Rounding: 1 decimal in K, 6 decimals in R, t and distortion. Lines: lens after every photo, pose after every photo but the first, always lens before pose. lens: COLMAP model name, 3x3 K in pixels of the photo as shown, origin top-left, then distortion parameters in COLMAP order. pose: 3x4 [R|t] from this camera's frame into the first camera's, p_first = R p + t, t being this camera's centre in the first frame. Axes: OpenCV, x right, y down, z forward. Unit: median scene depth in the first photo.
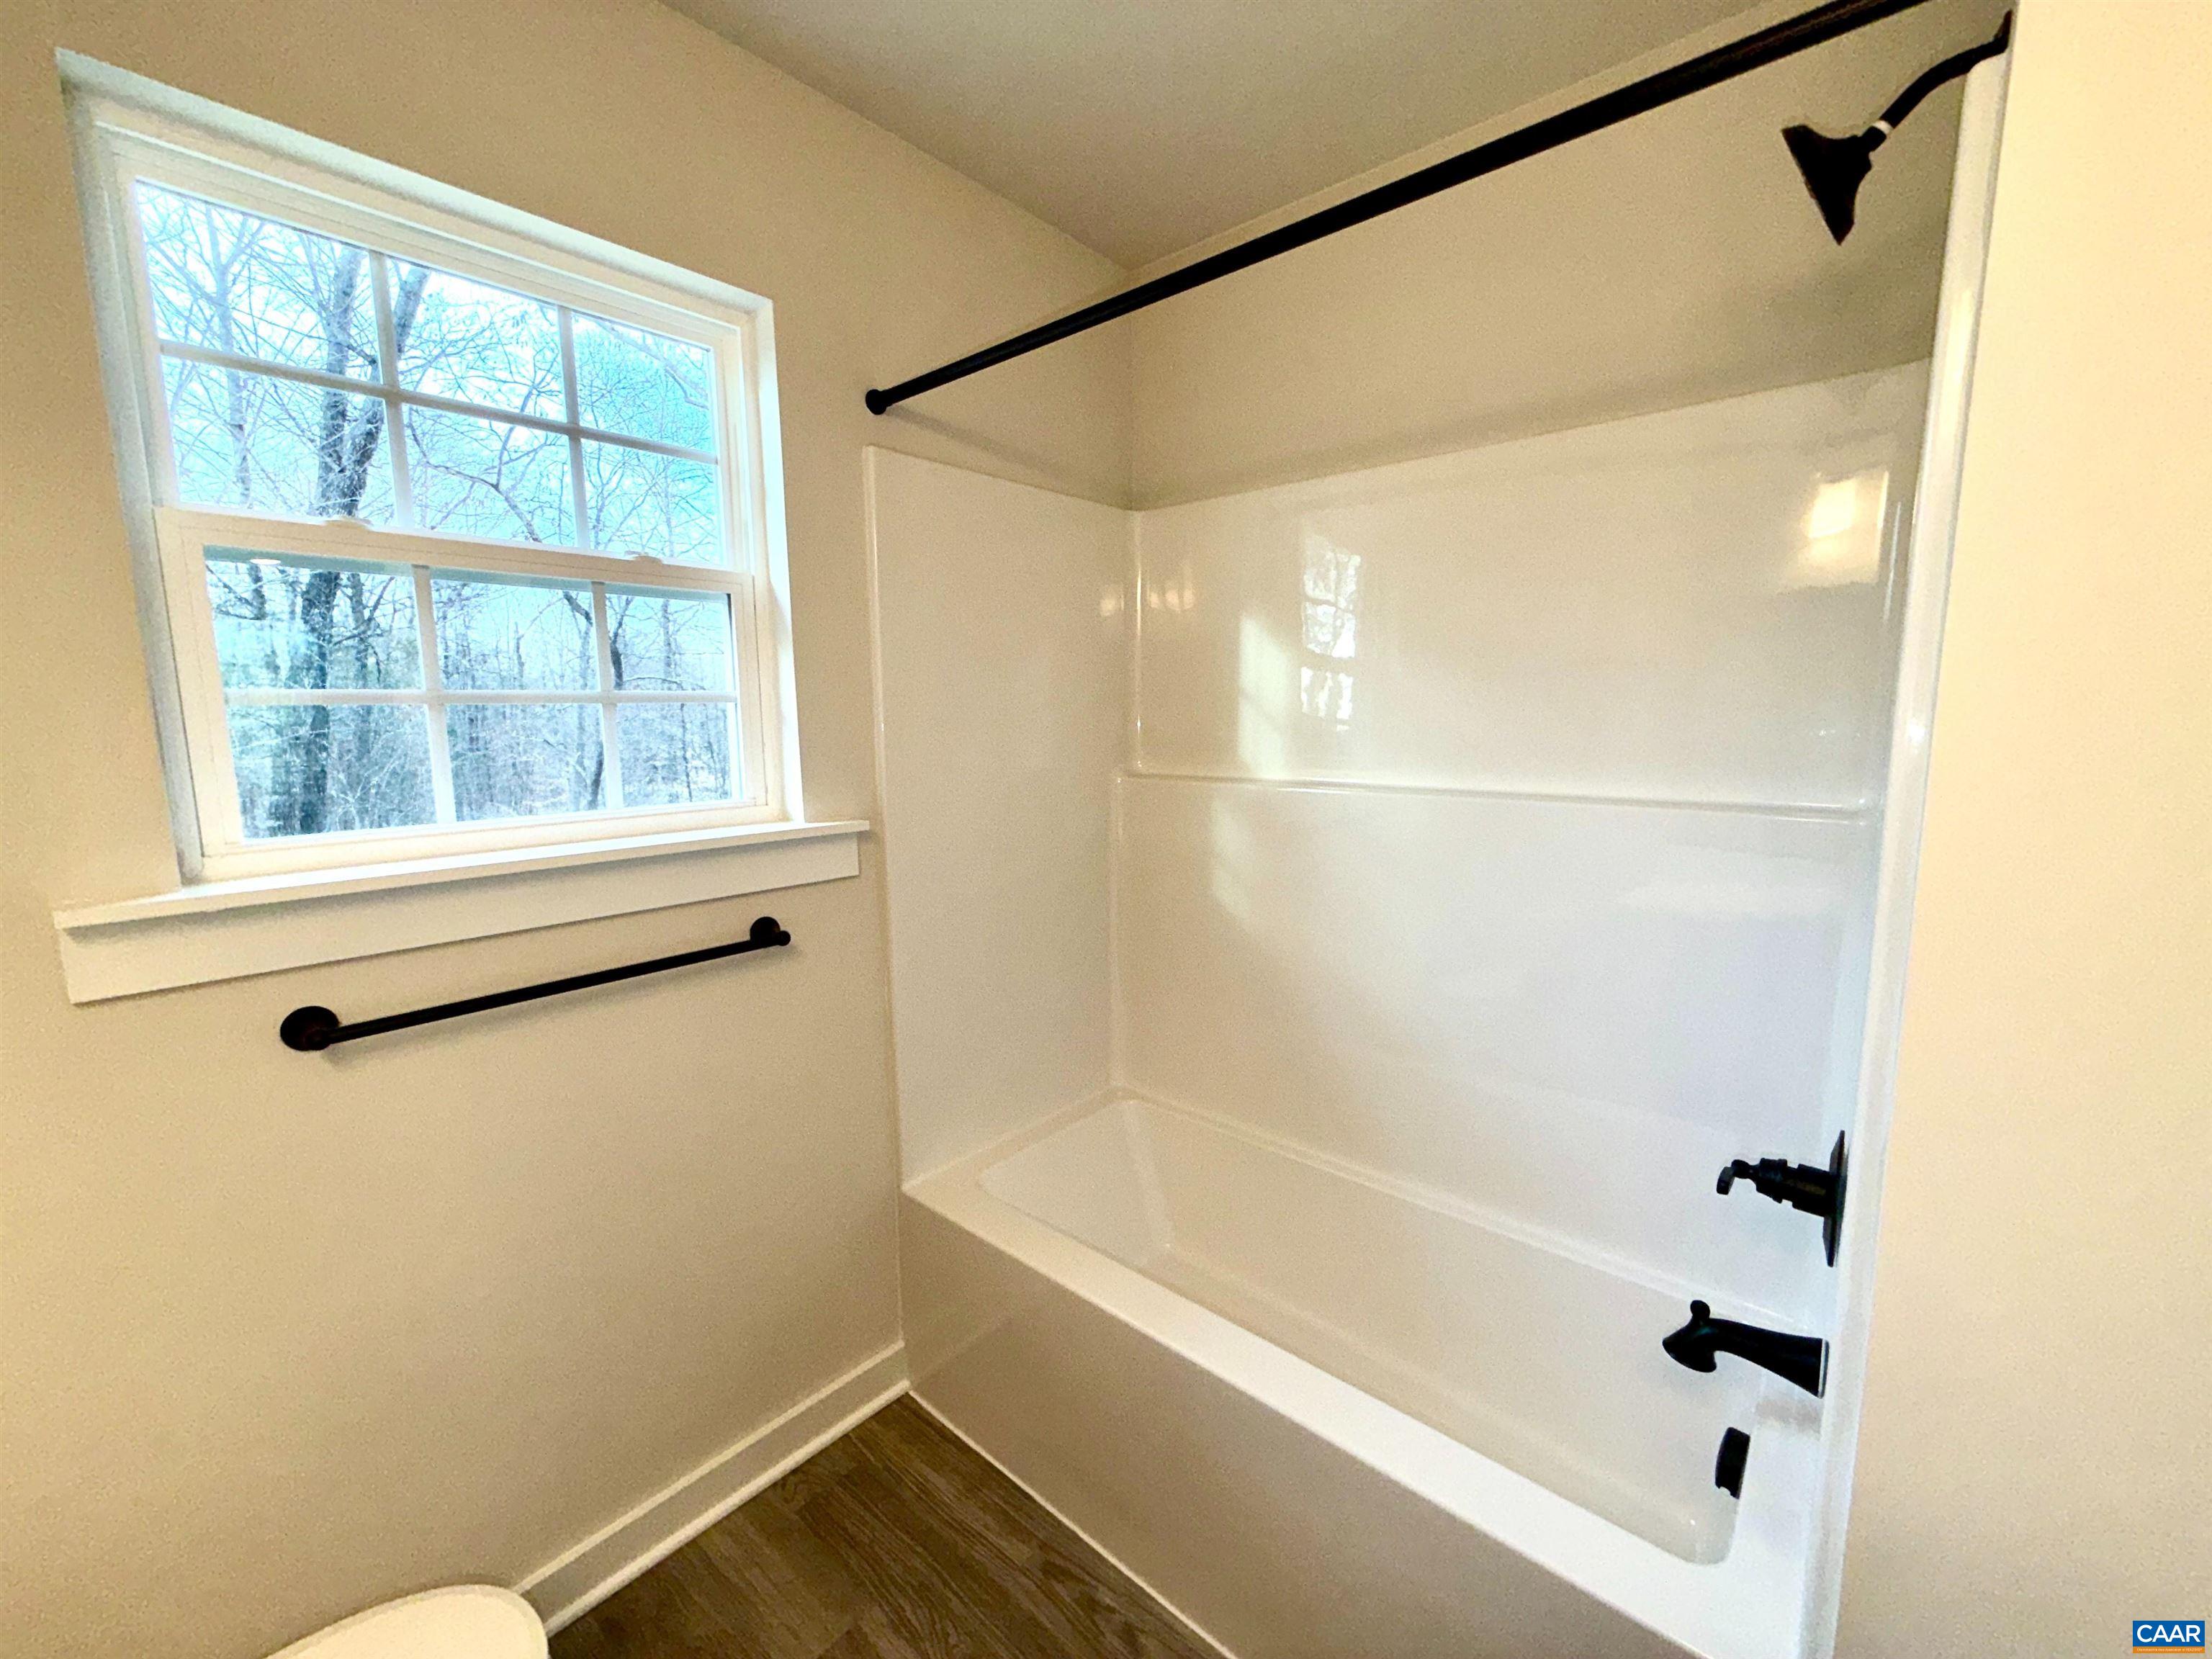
lens RADIAL K [[899.4, 0, 1106.0], [0, 899.4, 829.5], [0, 0, 1]] dist [0.009029, 0.000001]
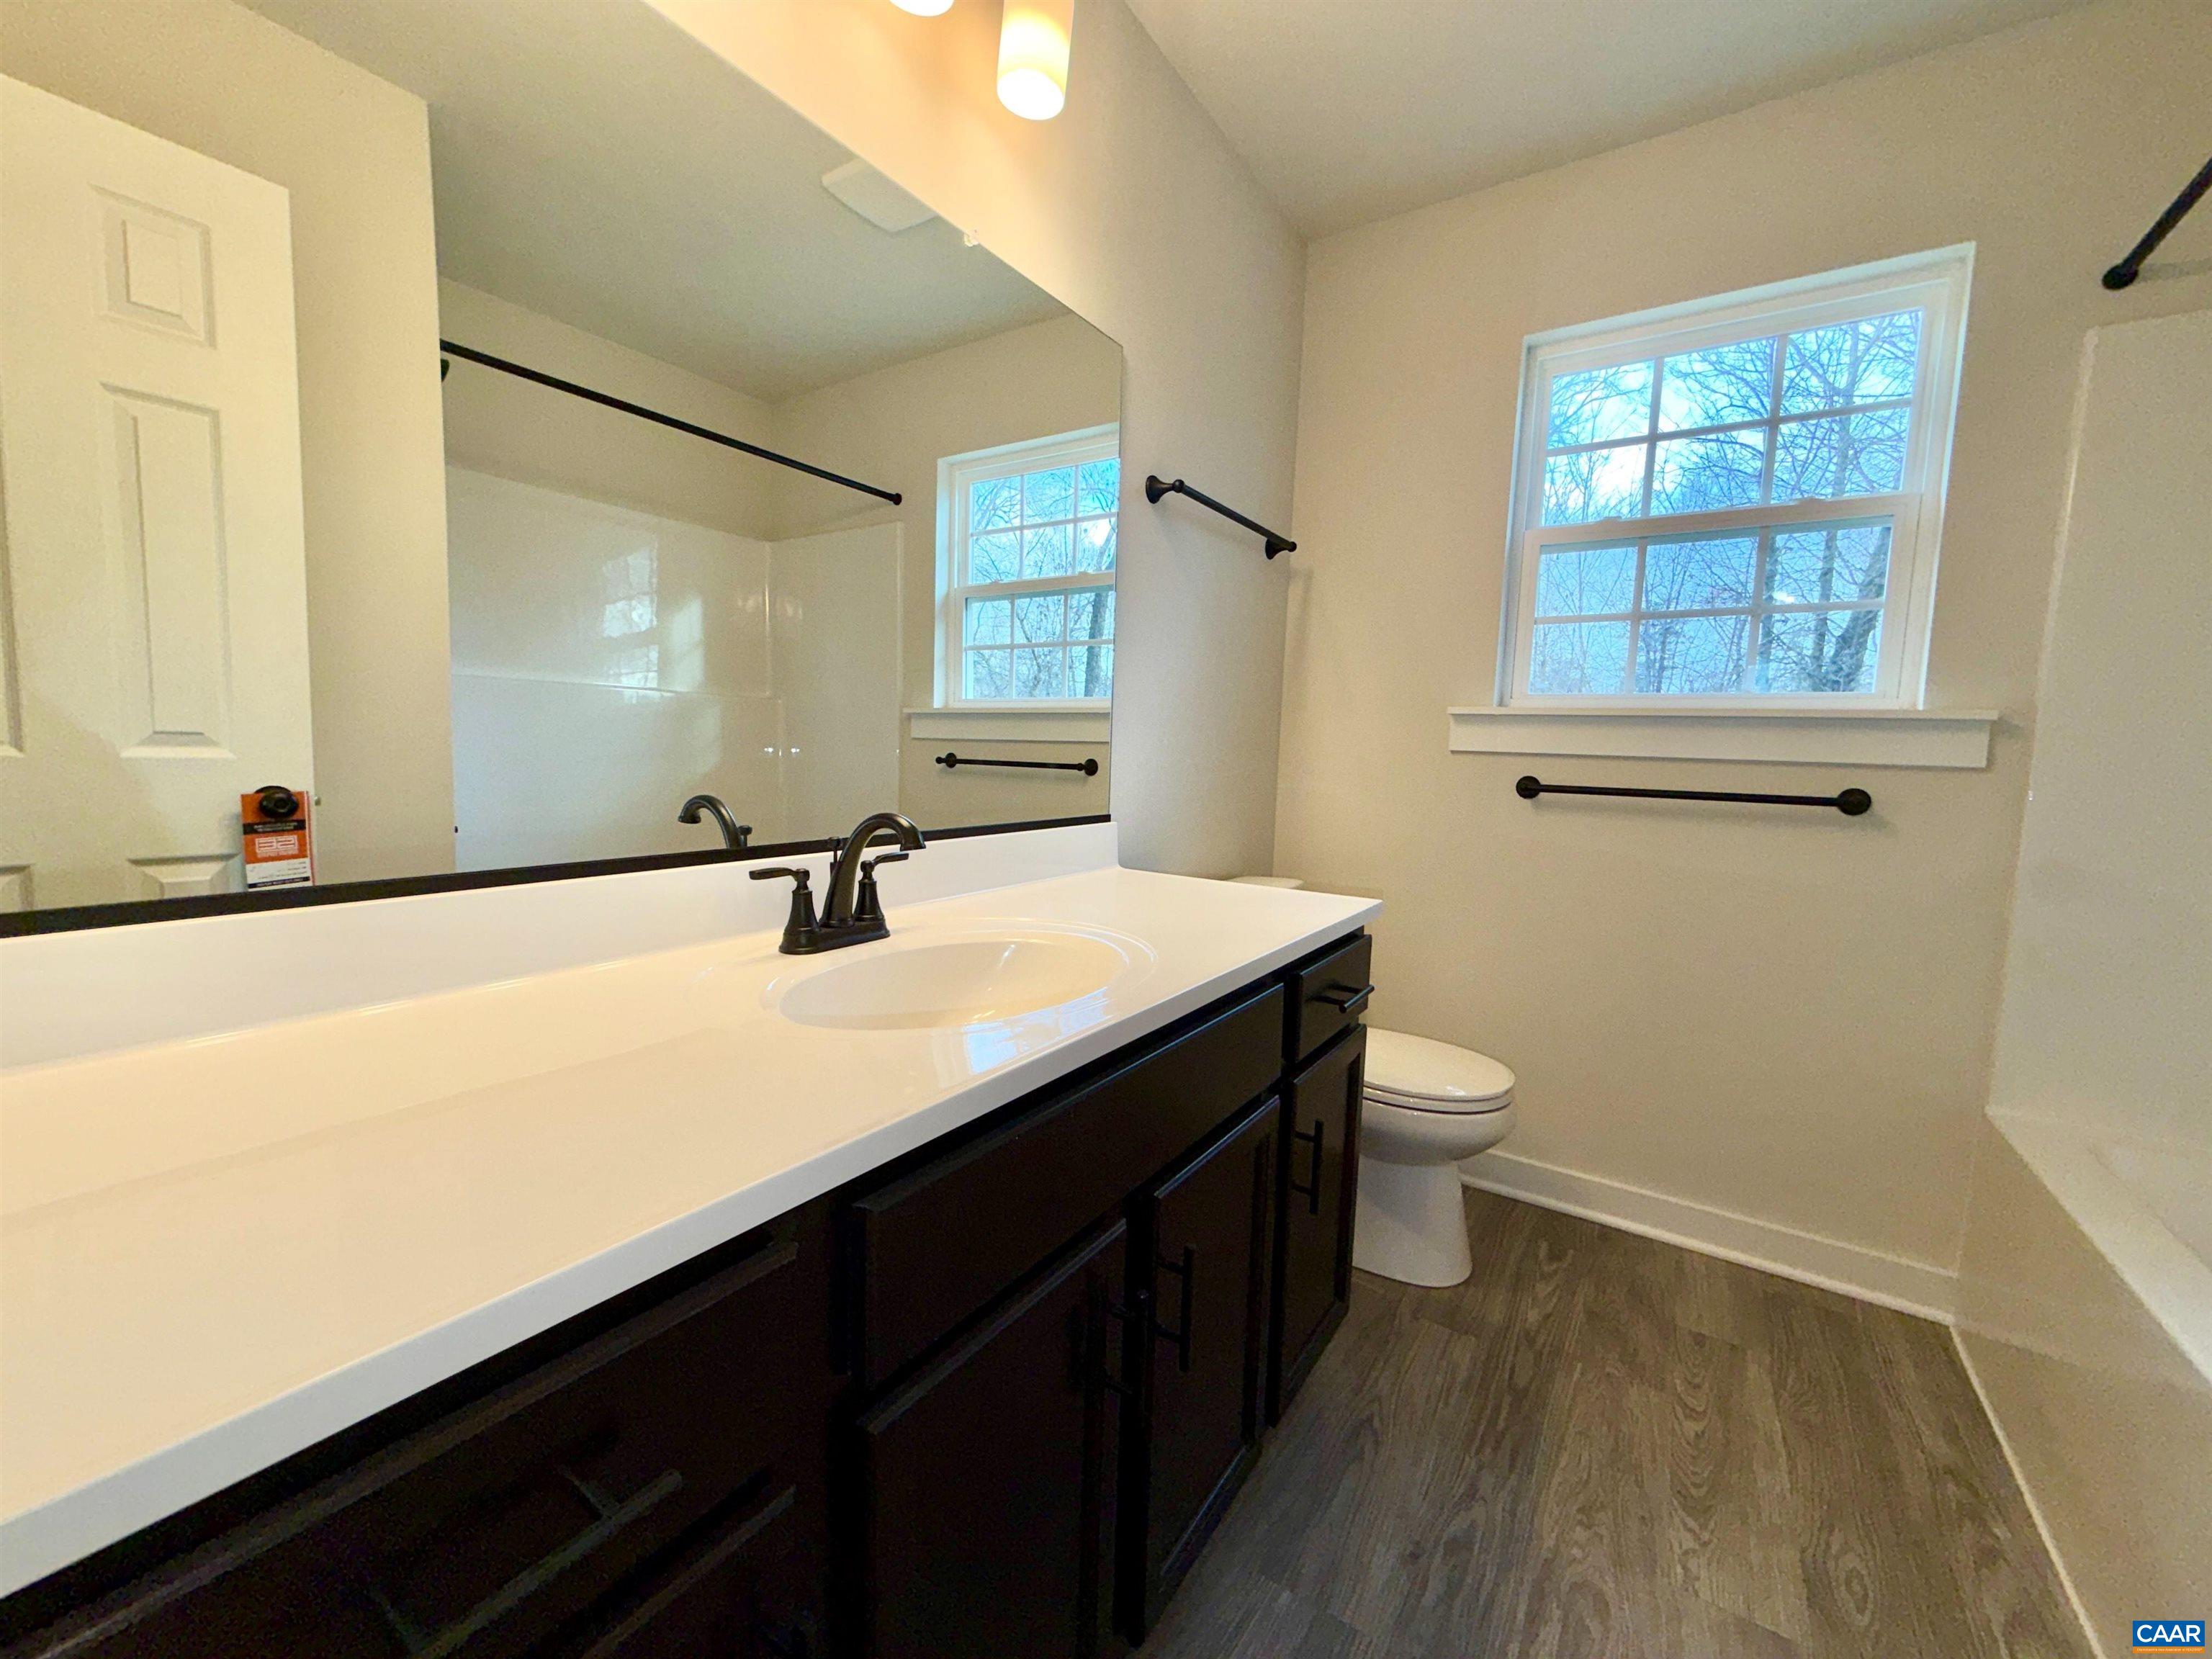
lens RADIAL K [[882.4, 0, 1099.6], [0, 882.4, 830.4], [0, 0, 1]] dist [-0.000435, 0.000014]
pose [[0.132127, 0.103459, -0.985819, 0.640575], [-0.178553, 0.980754, 0.078997, 0.243138], [0.975019, 0.165583, 0.148057, -0.112802]]
